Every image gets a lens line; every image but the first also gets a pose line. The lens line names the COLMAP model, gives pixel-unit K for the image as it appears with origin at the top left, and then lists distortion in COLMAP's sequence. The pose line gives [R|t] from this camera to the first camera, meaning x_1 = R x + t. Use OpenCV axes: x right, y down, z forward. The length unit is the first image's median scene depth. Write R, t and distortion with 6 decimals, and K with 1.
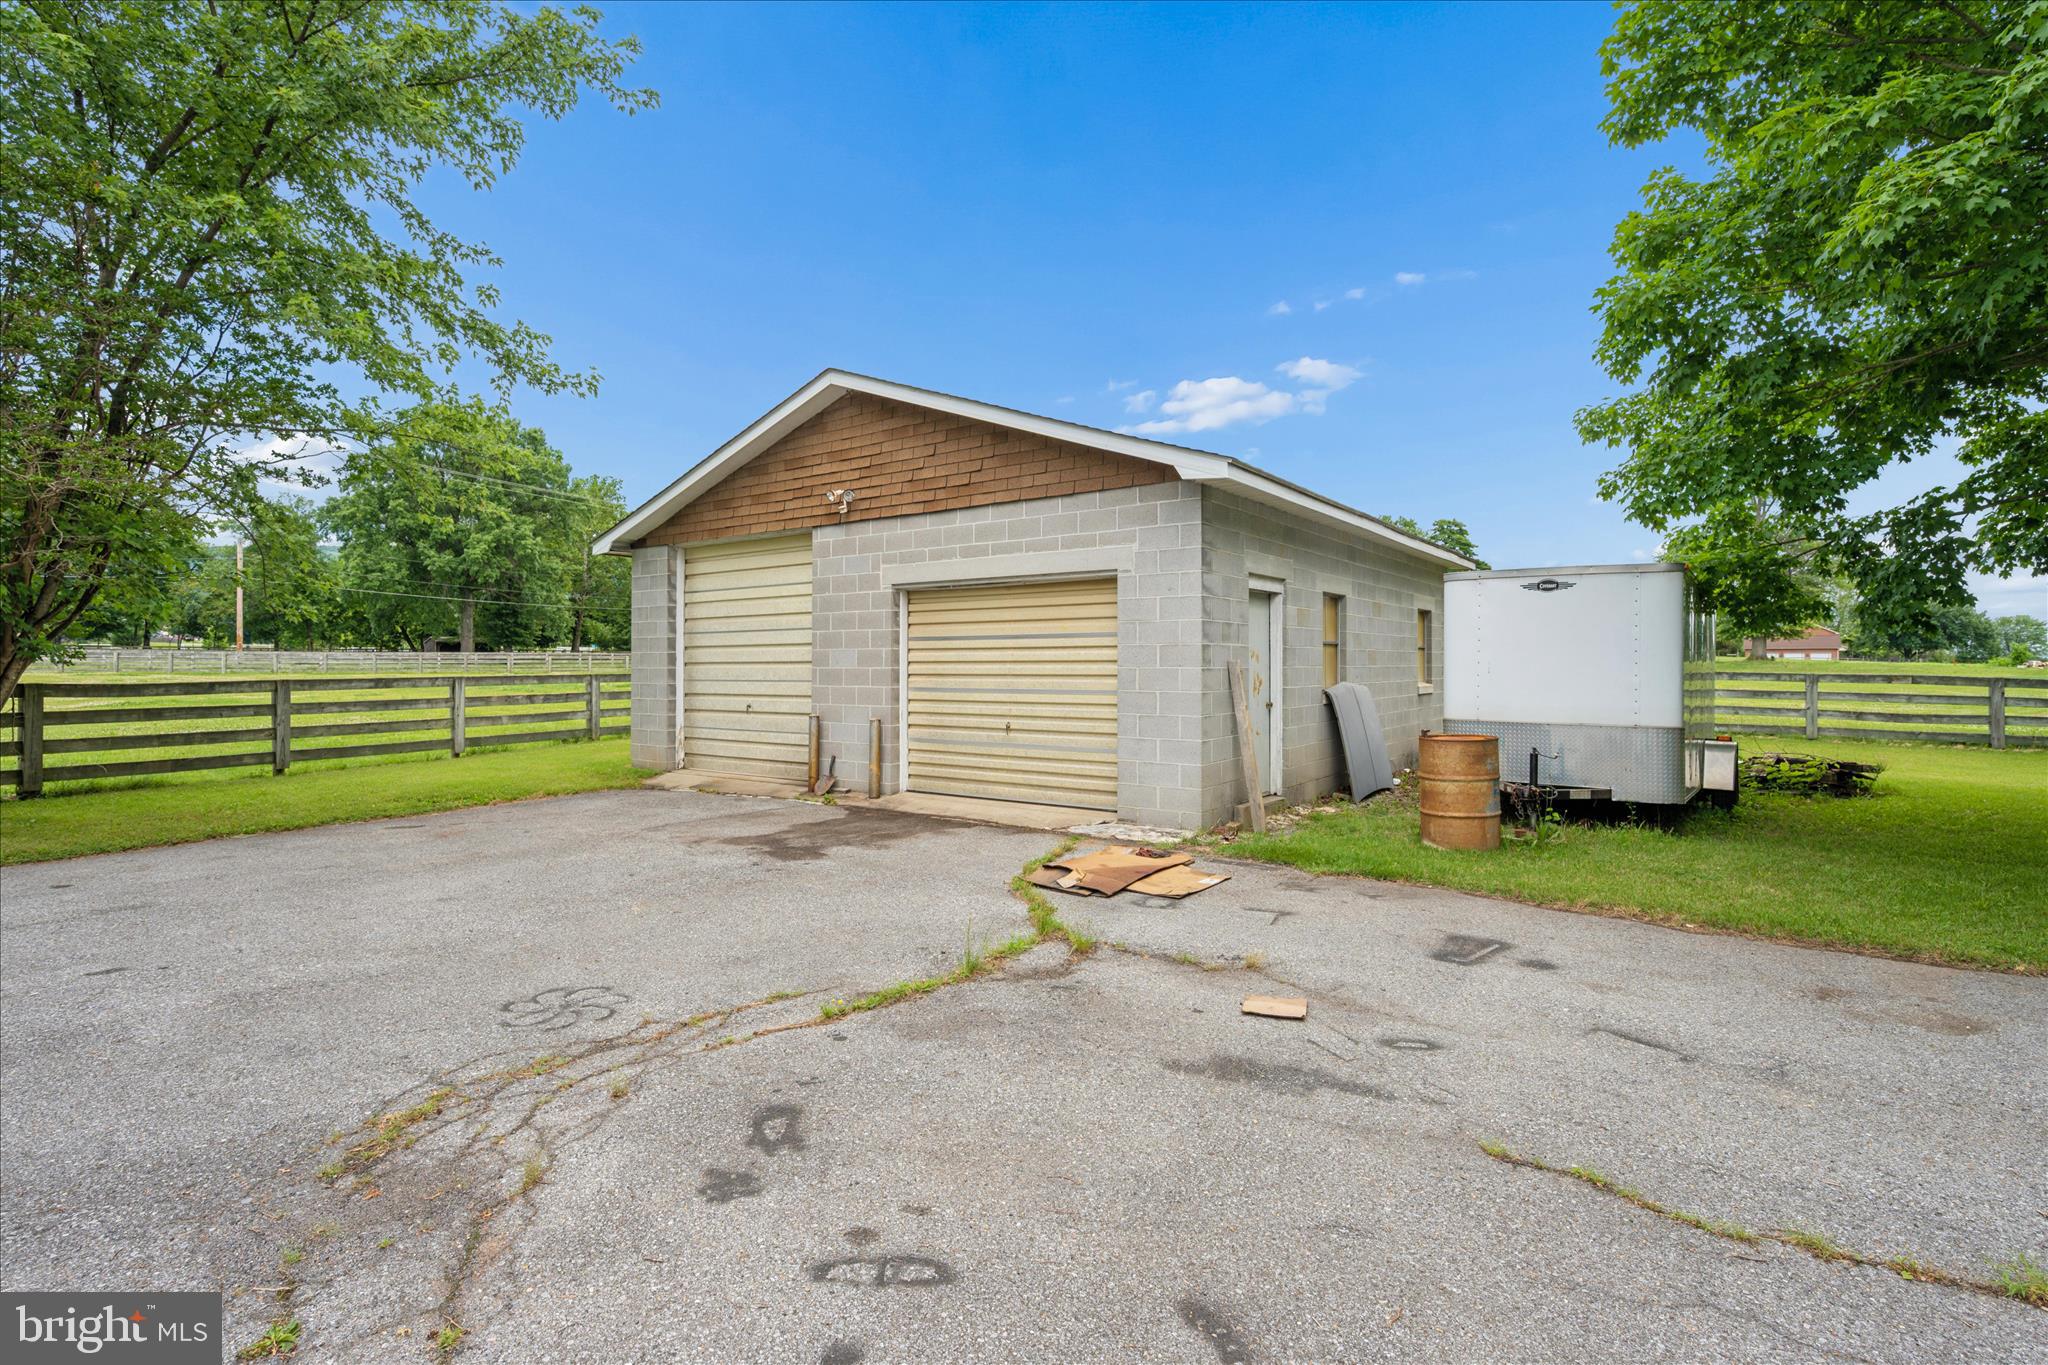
lens RADIAL K [[961.6, 0, 1025.8], [0, 961.6, 663.0], [0, 0, 1]] dist [-0.001553, 0.000230]
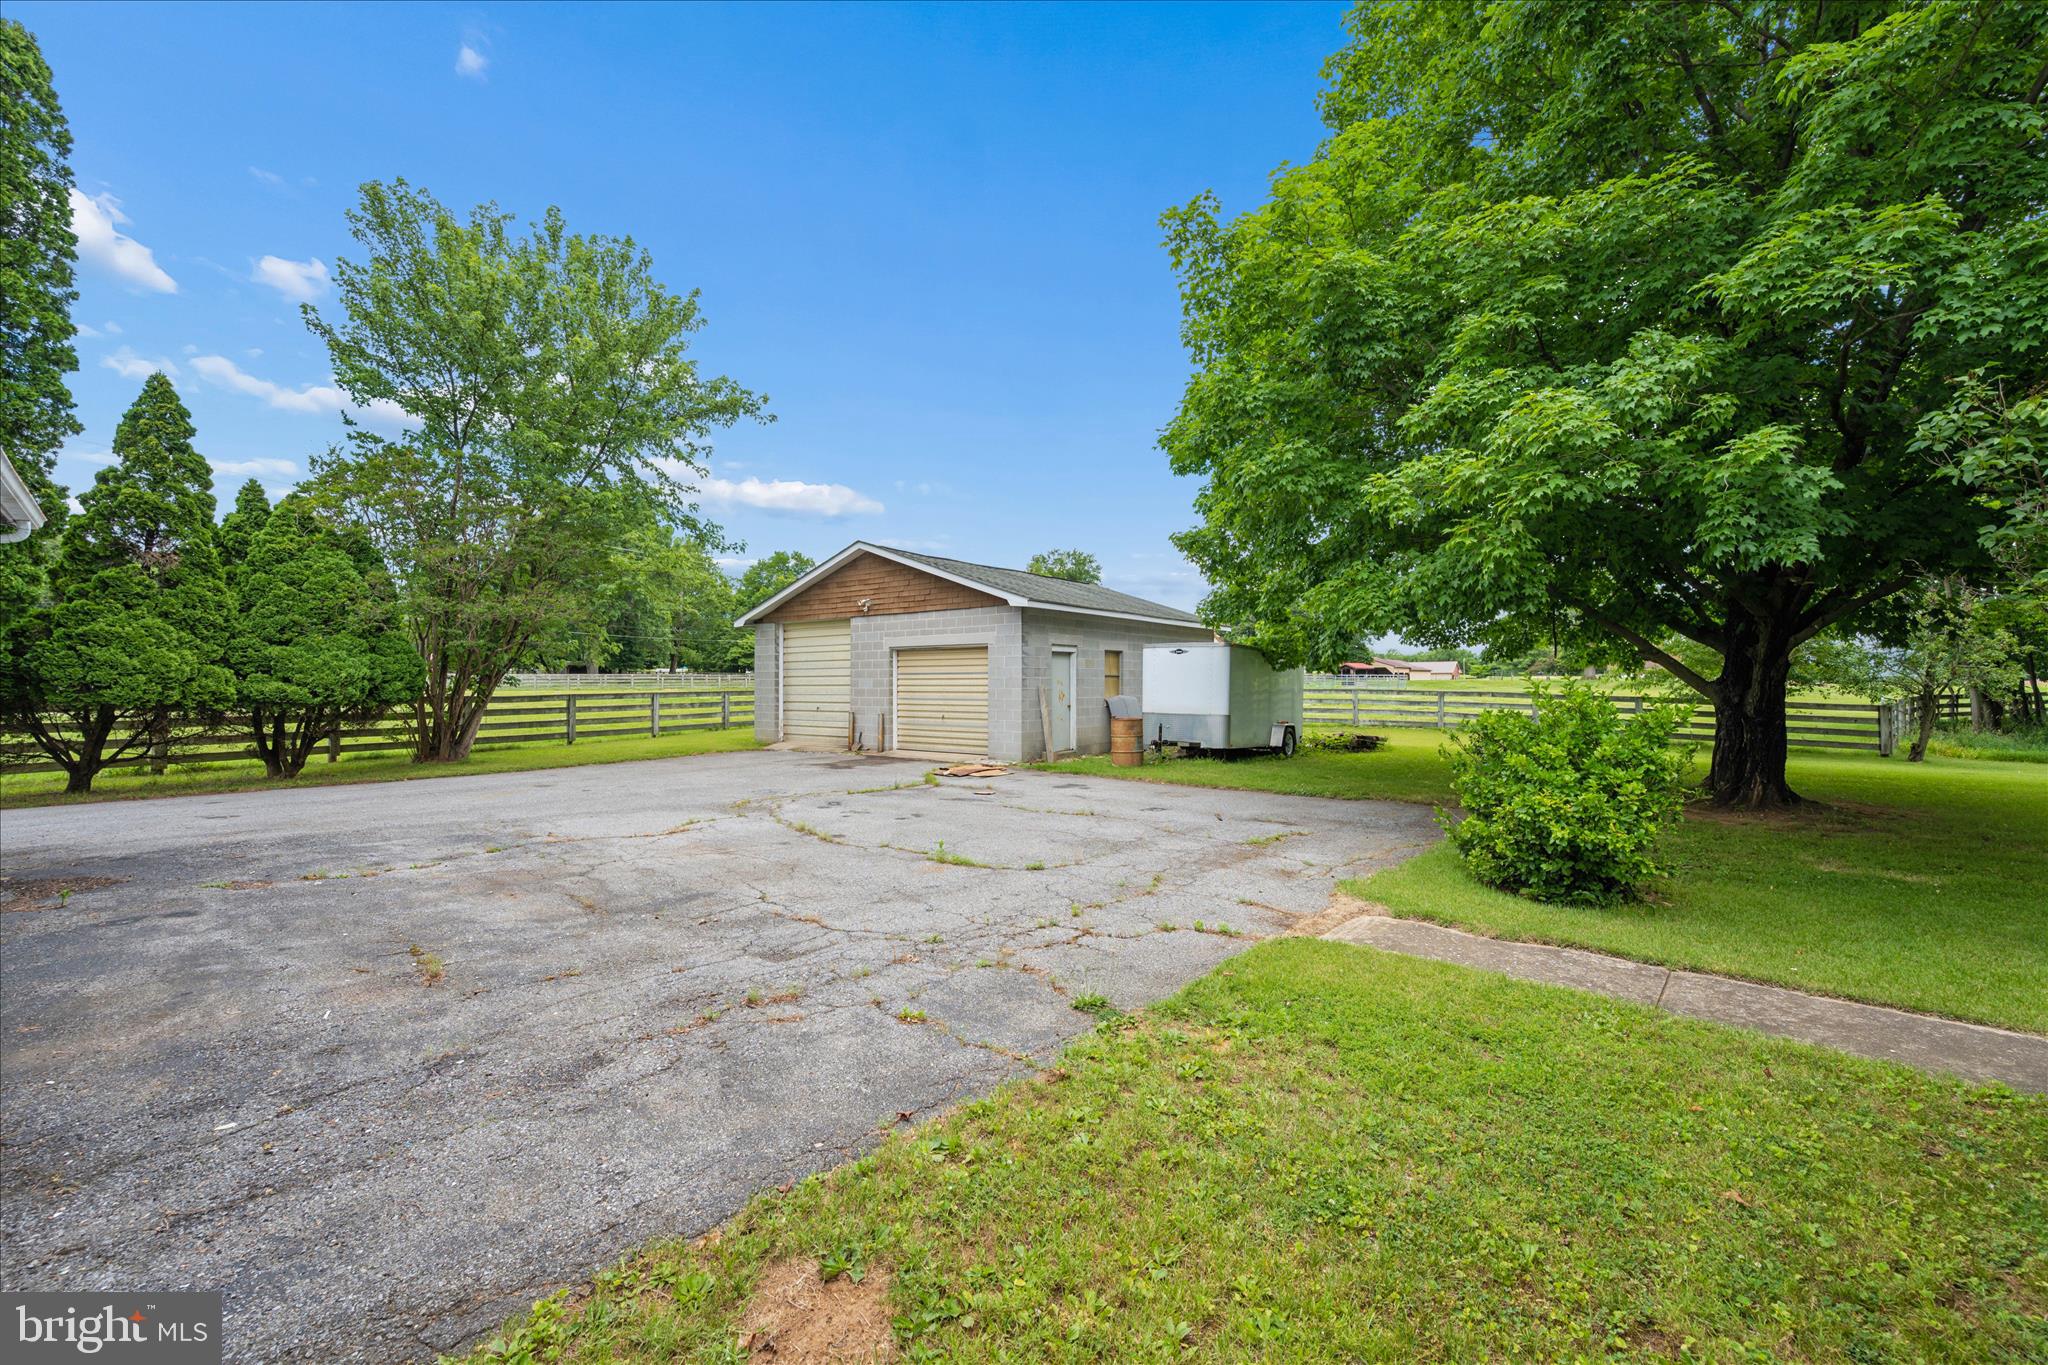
lens RADIAL K [[810.3, 0, 1026.6], [0, 810.3, 674.5], [0, 0, 1]] dist [-0.003143, 0.000569]
pose [[0.999860, -0.000409, -0.016738, 0.168536], [0.000272, 0.999966, -0.008184, -0.009005], [0.016741, 0.008178, 0.999826, -0.662067]]
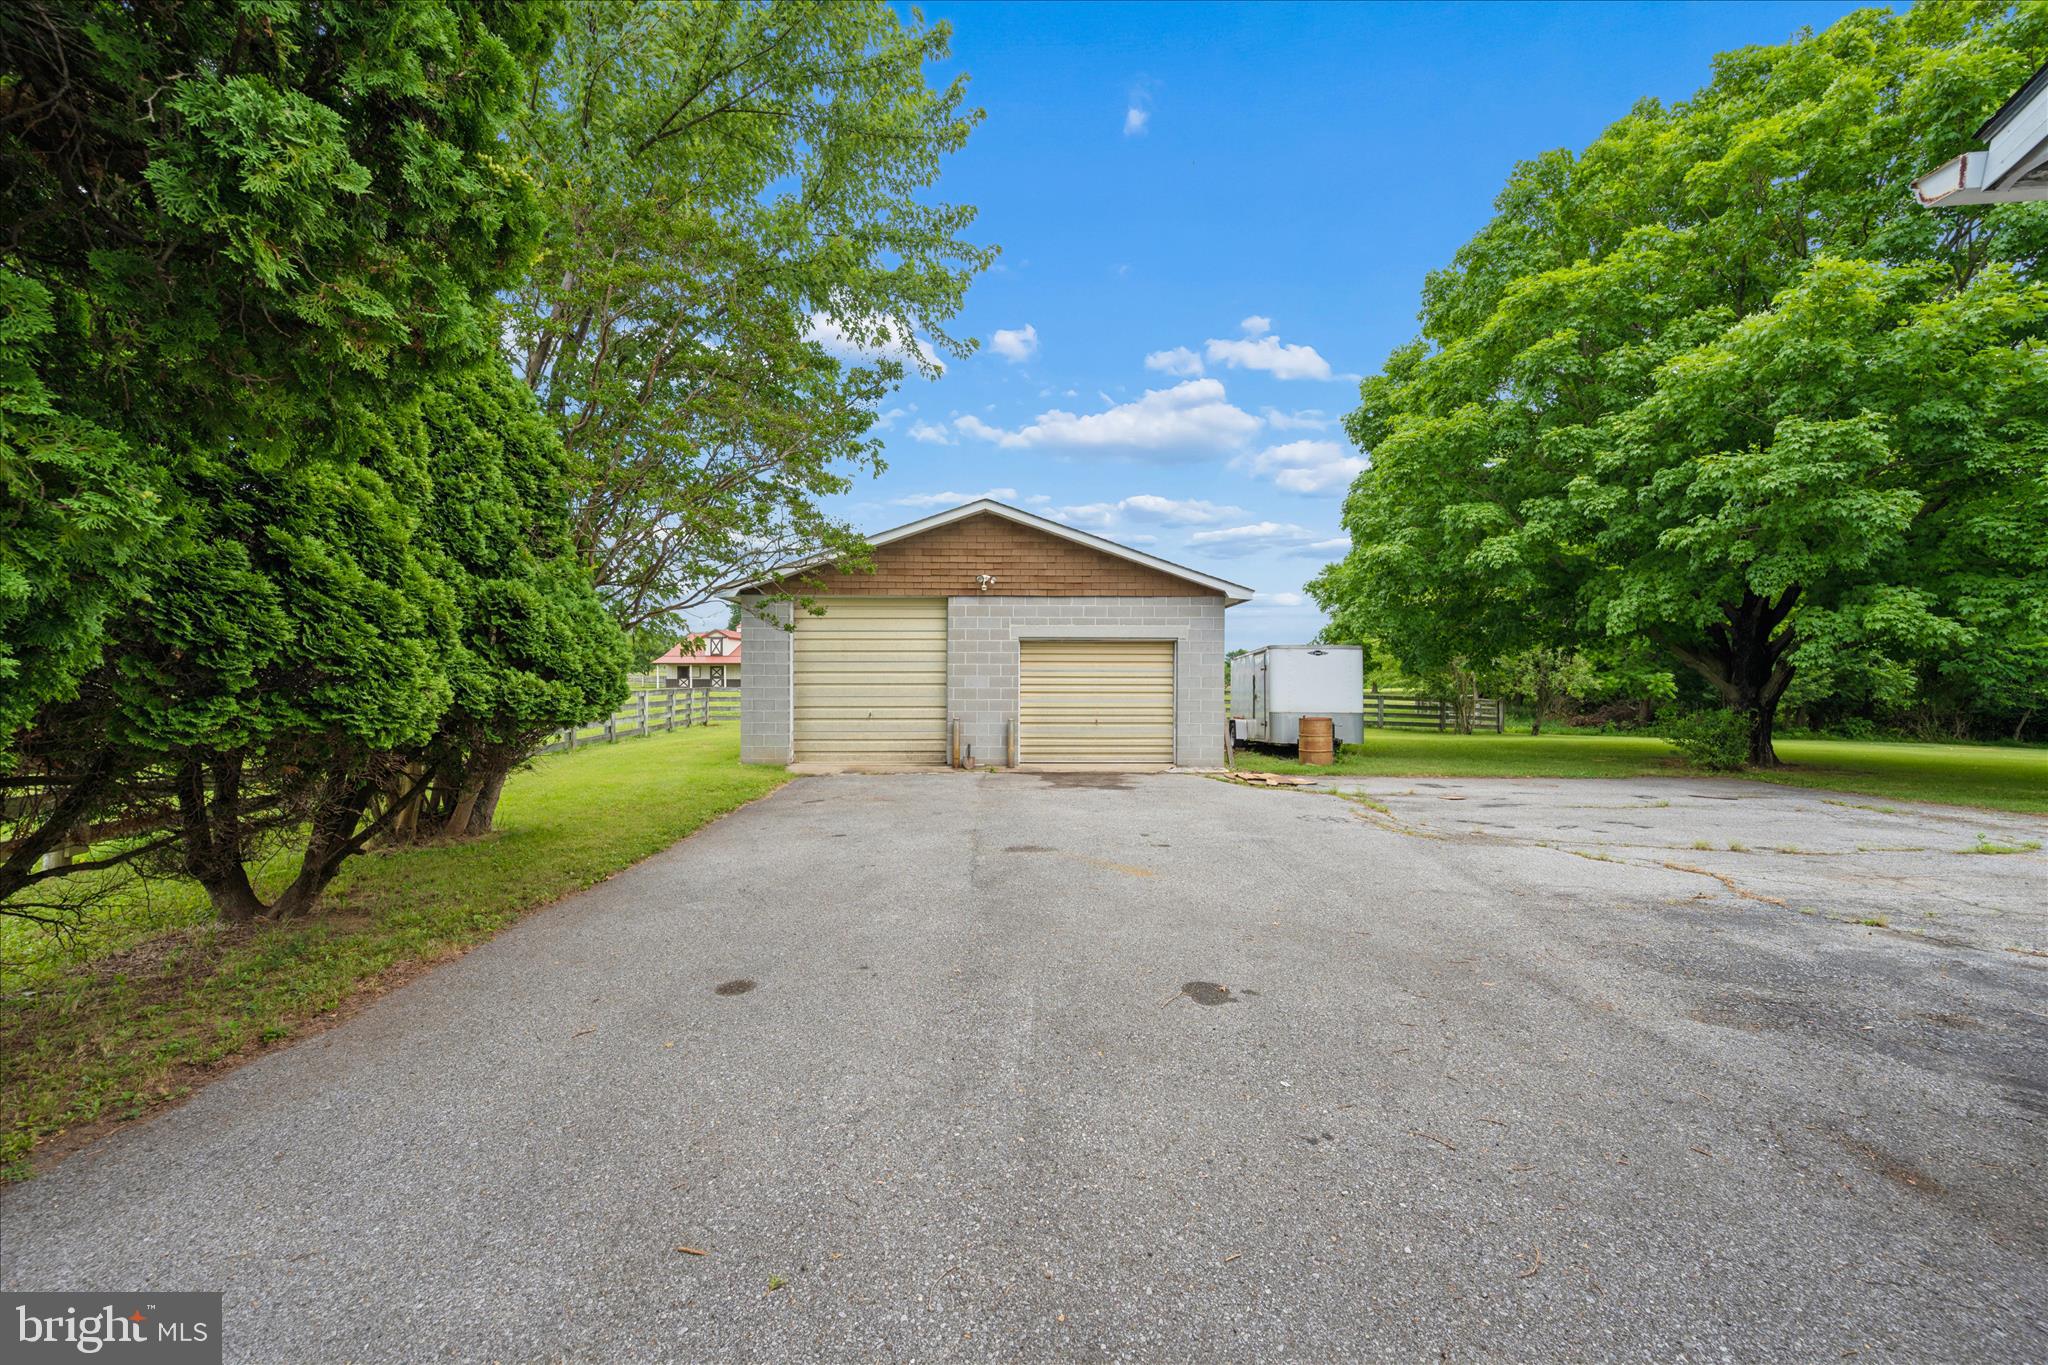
lens RADIAL K [[810.3, 0, 1042.7], [0, 810.3, 711.6], [0, 0, 1]] dist [-0.003143, 0.000569]
pose [[0.804553, -0.018692, 0.593587, -0.871253], [-0.006414, 0.999173, 0.040158, -0.010028], [-0.593847, -0.036117, 0.803767, -0.130771]]
